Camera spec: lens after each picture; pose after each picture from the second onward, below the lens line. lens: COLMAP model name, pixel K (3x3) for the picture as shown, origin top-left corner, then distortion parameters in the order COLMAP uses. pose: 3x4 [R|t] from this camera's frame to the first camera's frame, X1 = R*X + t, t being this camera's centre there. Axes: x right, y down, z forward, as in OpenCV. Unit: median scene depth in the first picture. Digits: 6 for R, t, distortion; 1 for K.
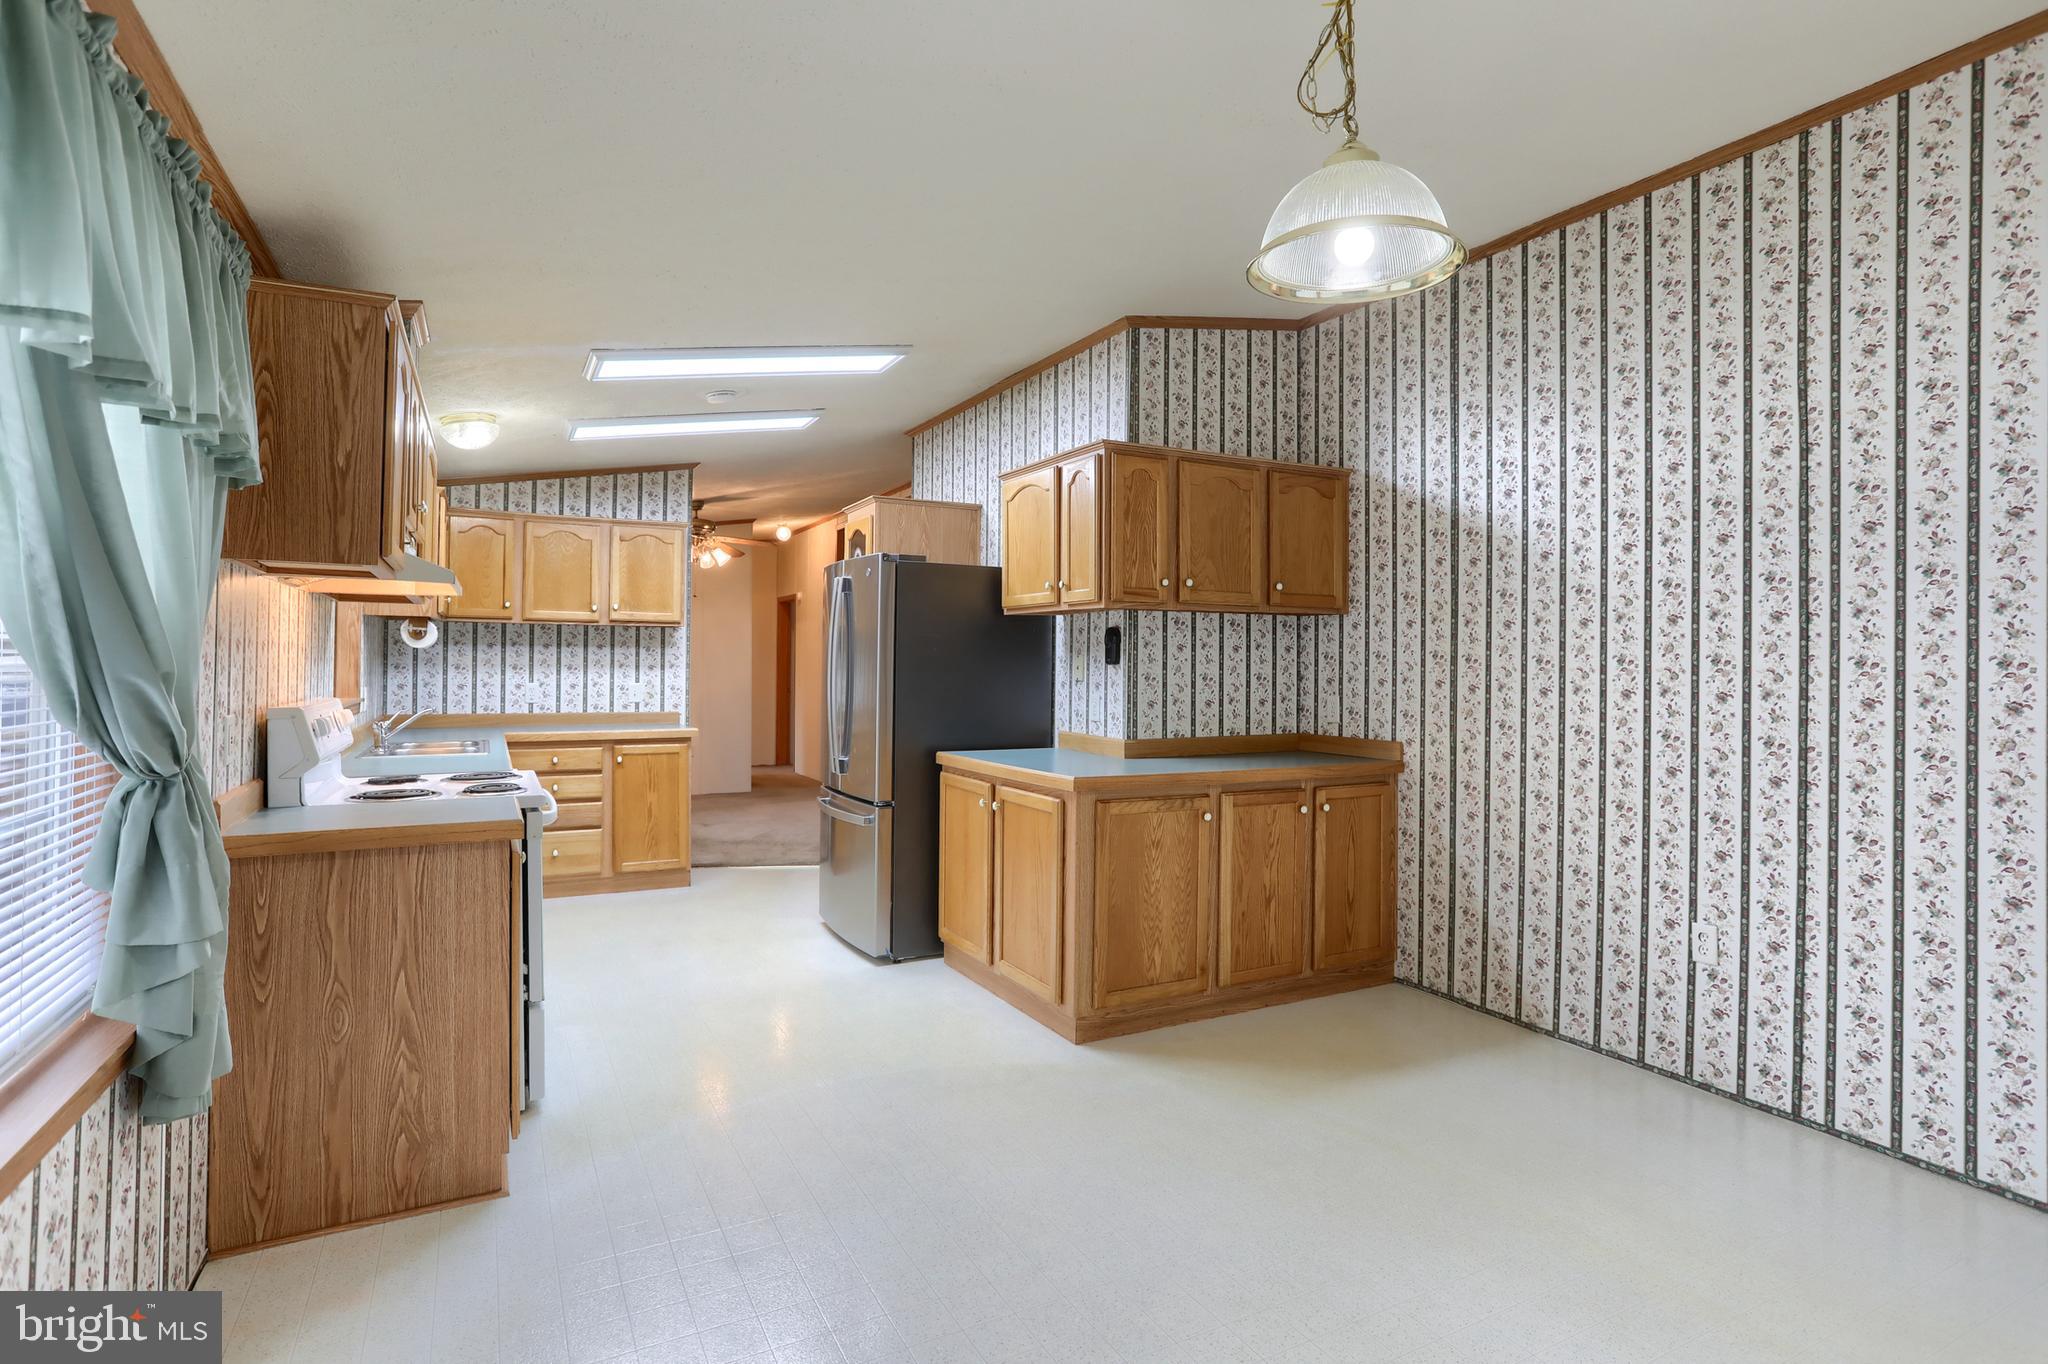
lens RADIAL K [[1037.7, 0, 1024.6], [0, 1037.7, 665.3], [0, 0, 1]] dist [-0.058326, 0.034512]
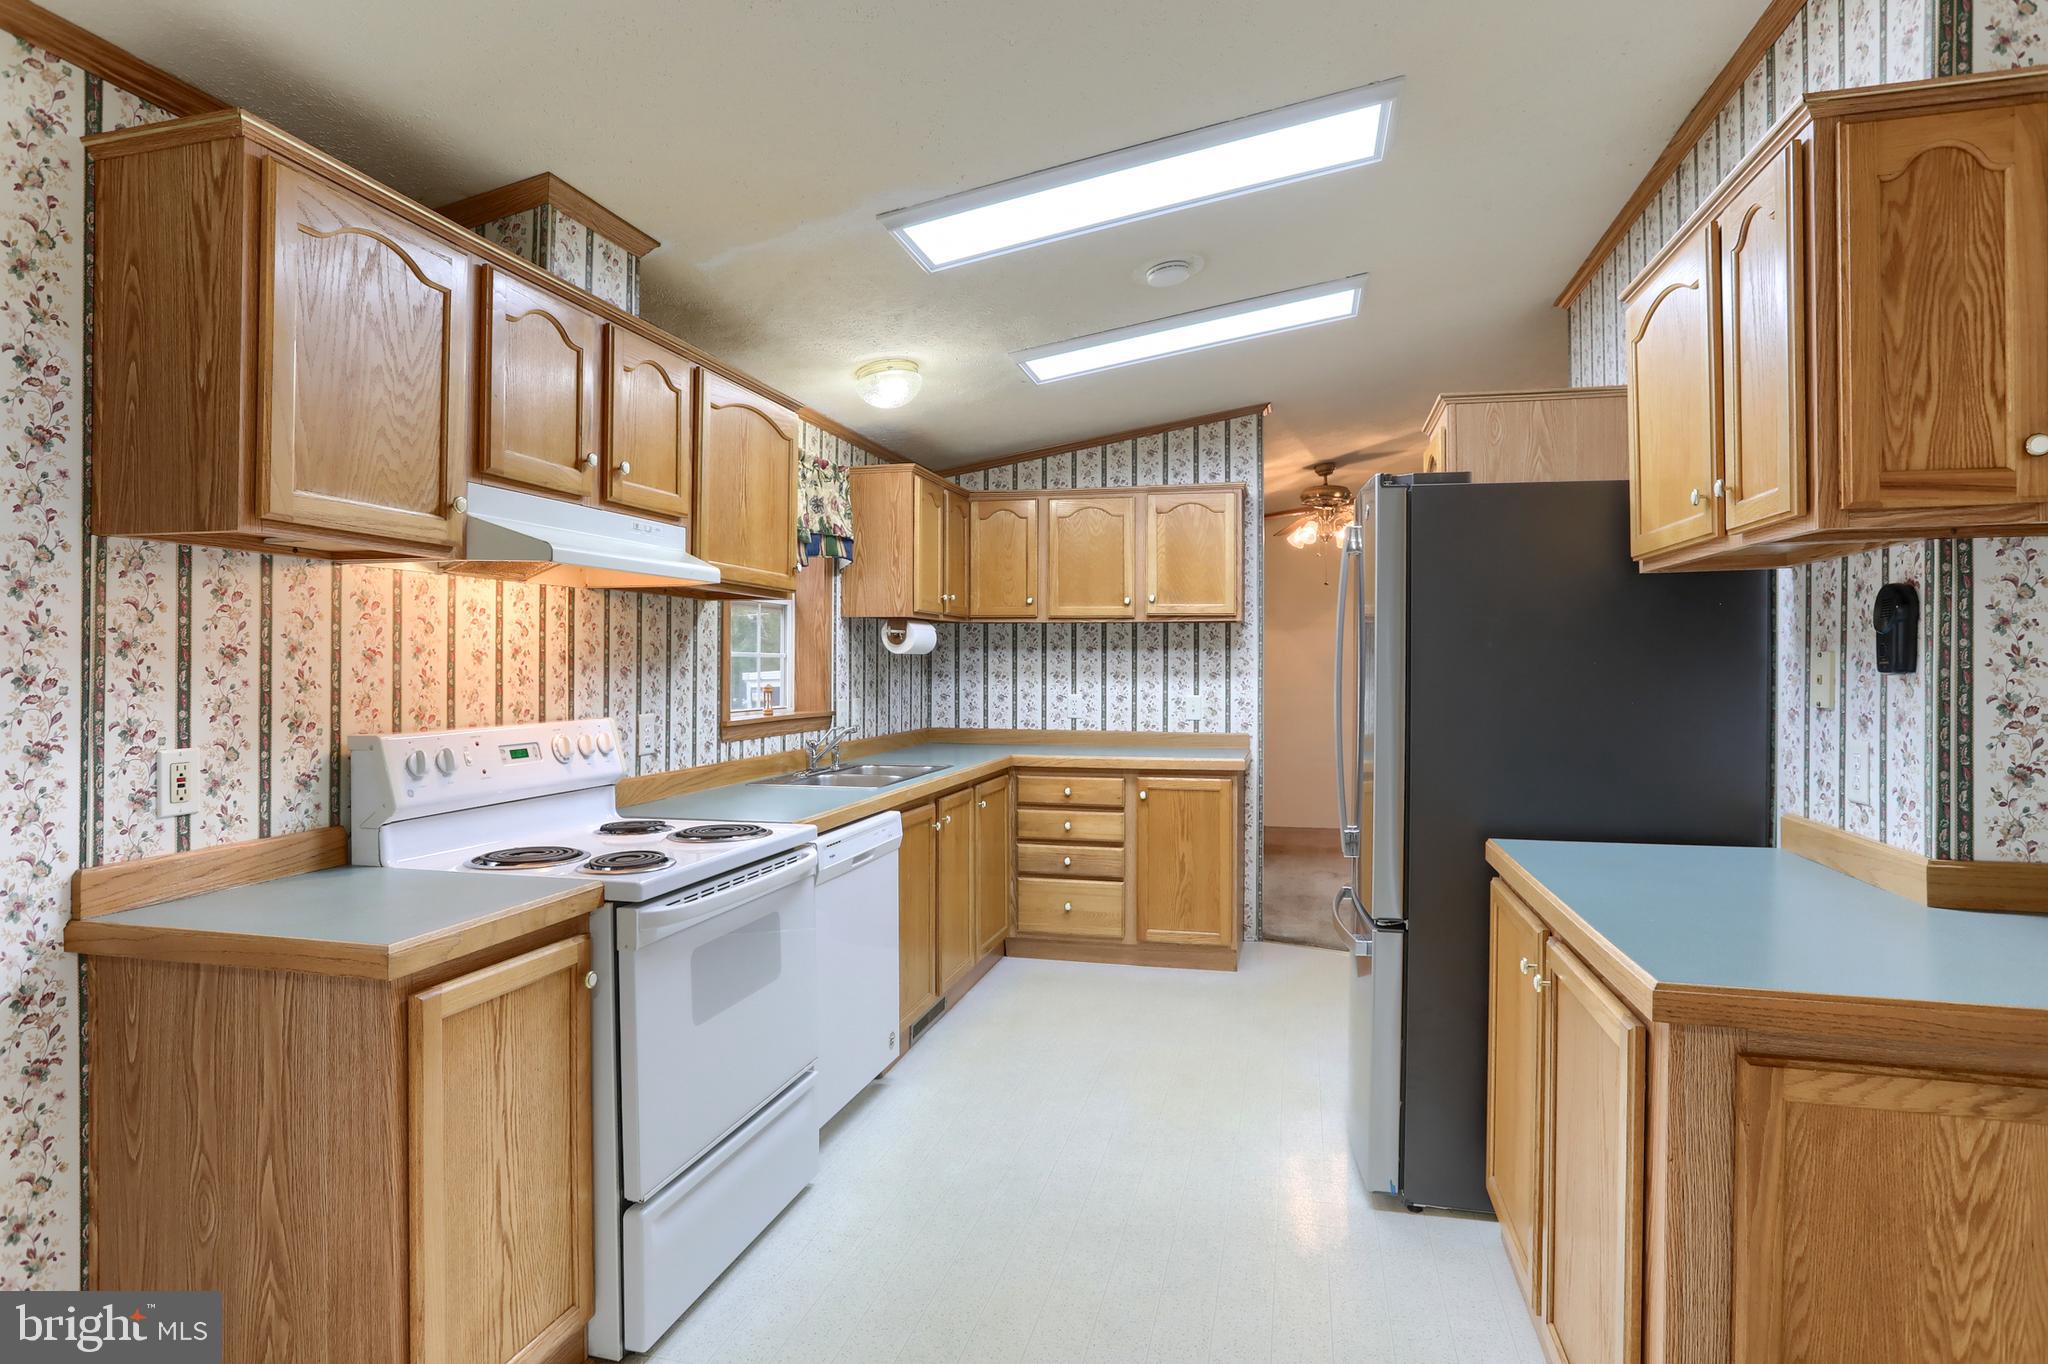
lens RADIAL K [[1072.9, 0, 1032.5], [0, 1072.9, 662.3], [0, 0, 1]] dist [-0.062751, 0.033020]
pose [[0.747429, -0.007529, -0.664299, 0.101335], [0.003600, 0.999967, -0.007283, -0.003370], [0.664332, 0.003052, 0.747431, 0.443808]]
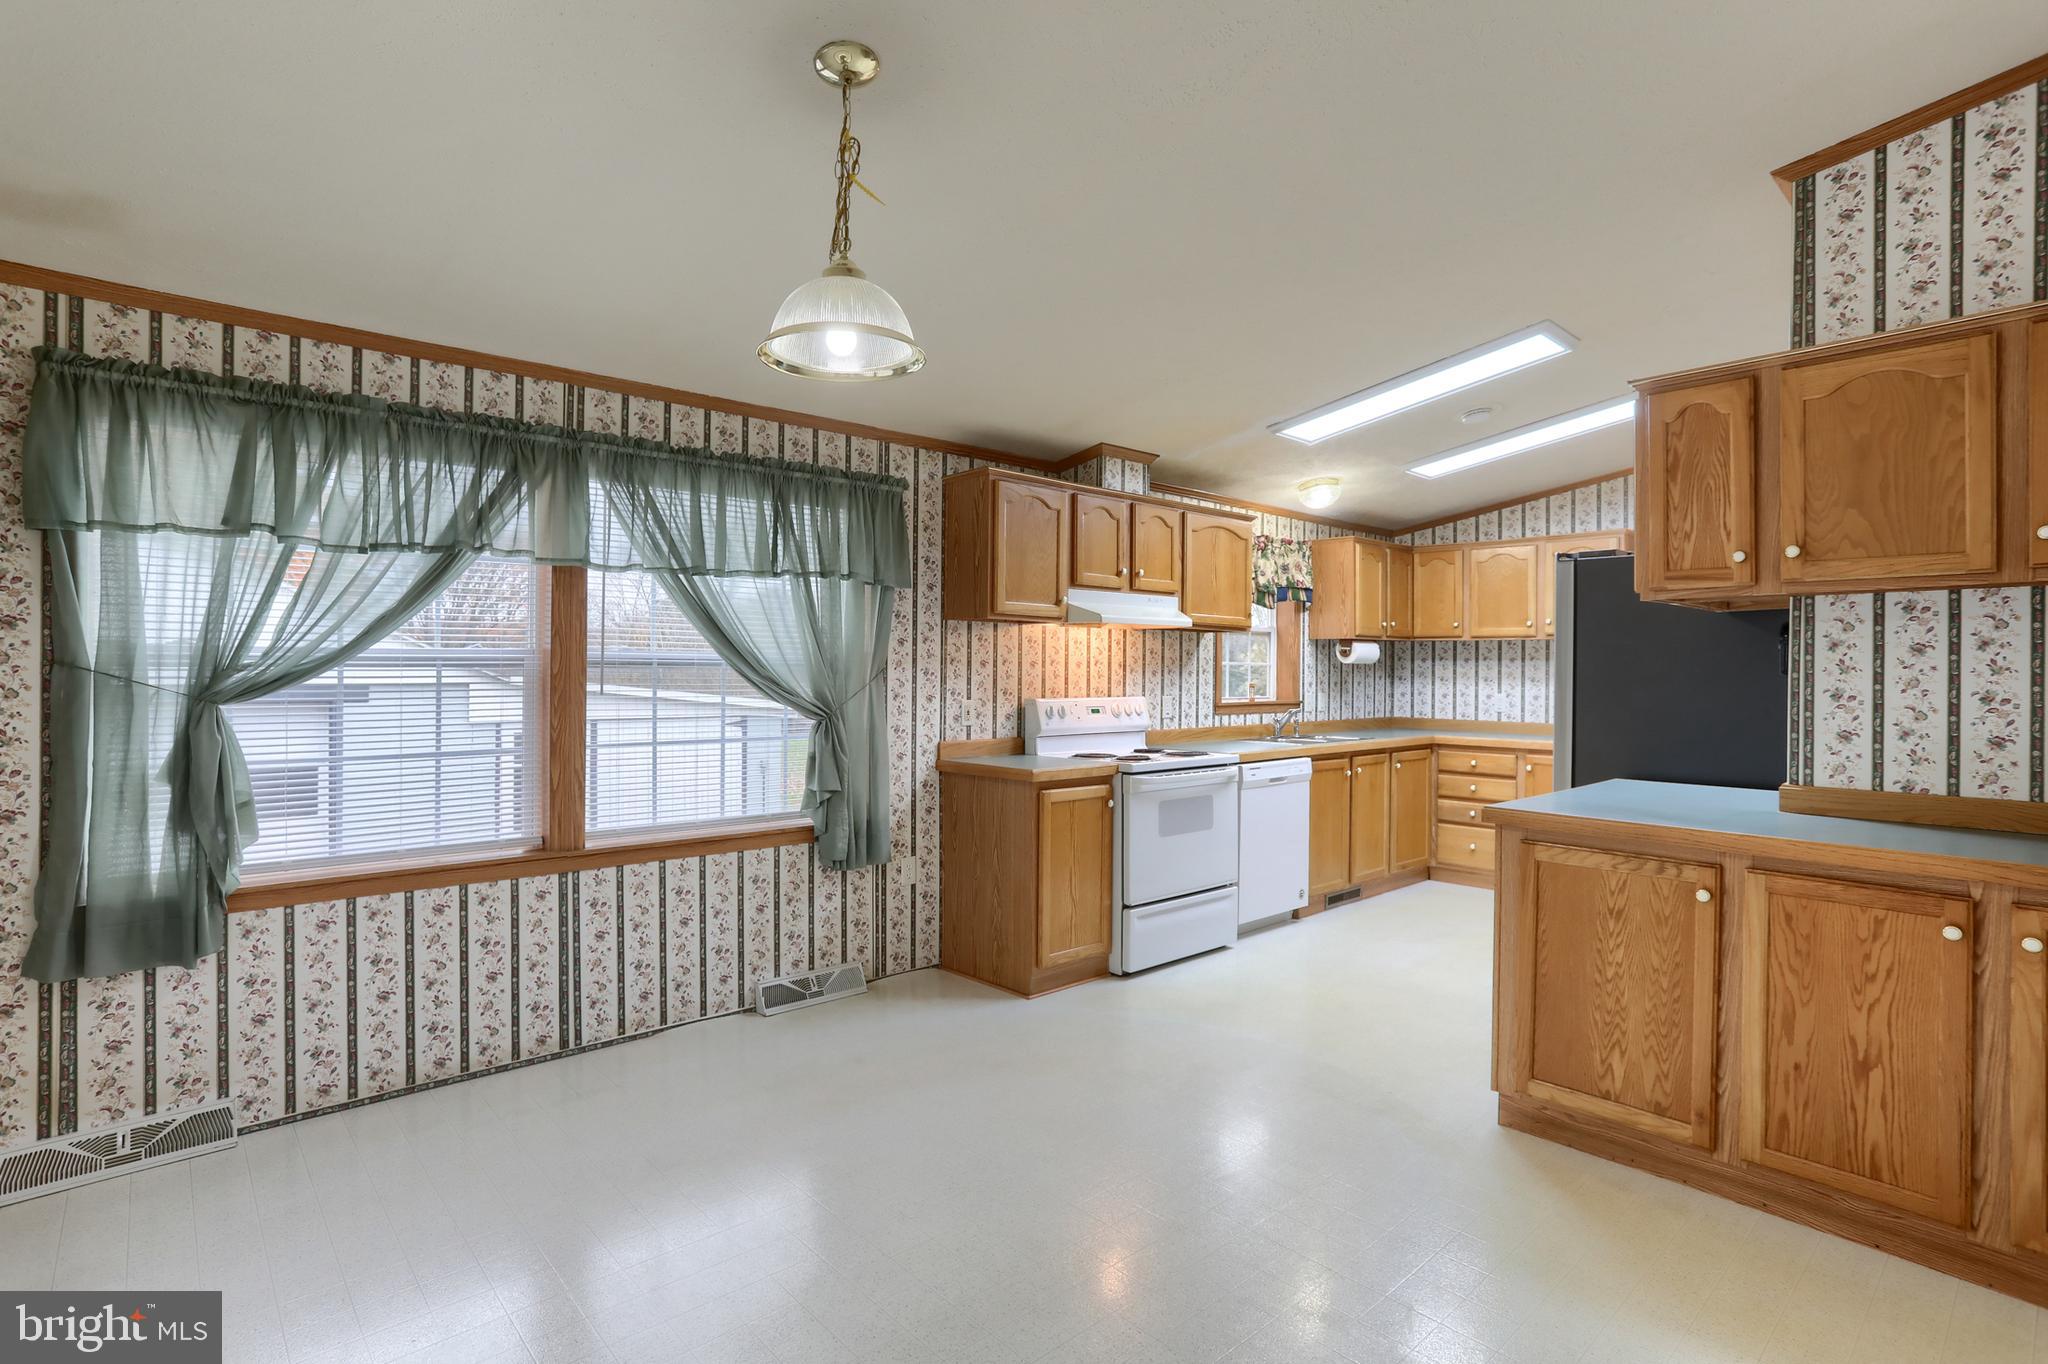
lens RADIAL K [[1005.0, 0, 1030.3], [0, 1005.0, 684.6], [0, 0, 1]] dist [-0.072458, 0.046939]
pose [[0.251604, 0.008310, -0.967795, 0.577555], [-0.005030, 0.999961, 0.007279, 0.002799], [0.967817, 0.003036, 0.251636, 0.333595]]
